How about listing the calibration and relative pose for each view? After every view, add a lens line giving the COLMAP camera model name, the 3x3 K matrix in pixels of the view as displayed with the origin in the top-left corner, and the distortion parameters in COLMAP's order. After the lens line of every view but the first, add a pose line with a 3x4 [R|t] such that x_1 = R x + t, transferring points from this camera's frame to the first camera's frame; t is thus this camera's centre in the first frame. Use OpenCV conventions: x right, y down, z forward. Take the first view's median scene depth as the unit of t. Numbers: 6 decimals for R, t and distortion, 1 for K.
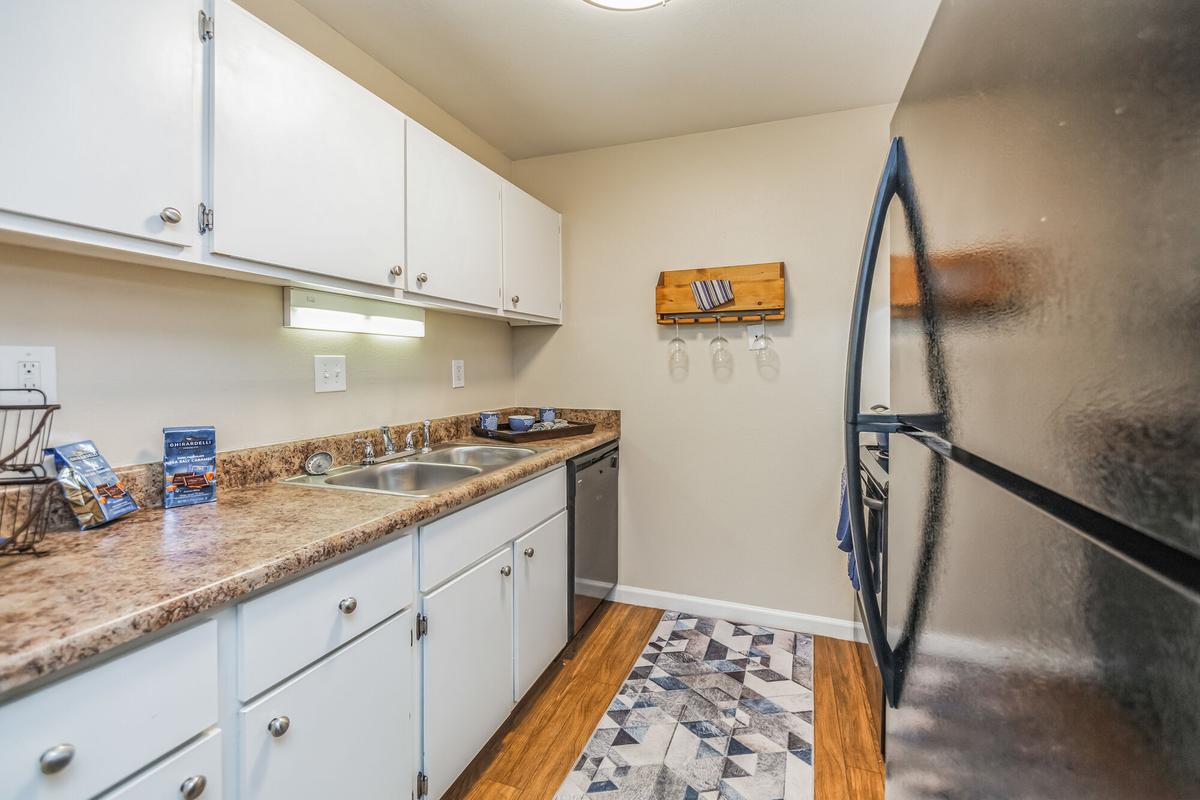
lens RADIAL K [[515.4, 0, 594.9], [0, 515.4, 380.4], [0, 0, 1]] dist [-0.002315, -0.001801]
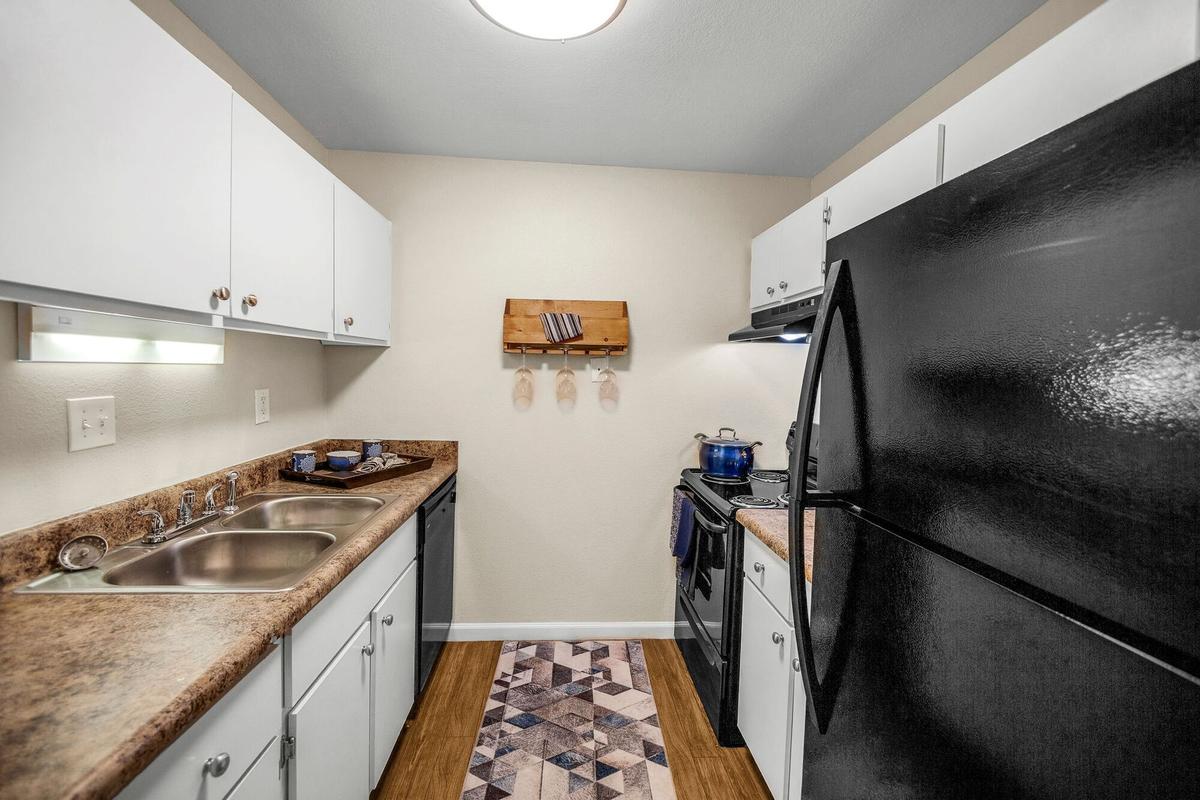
lens RADIAL K [[515.4, 0, 596.6], [0, 515.4, 395.8], [0, 0, 1]] dist [-0.002315, -0.001801]
pose [[0.909963, 0.001771, 0.414685, -0.134144], [-0.011565, 0.999710, 0.021108, -0.057257], [-0.414527, -0.024003, 0.909720, 0.048996]]
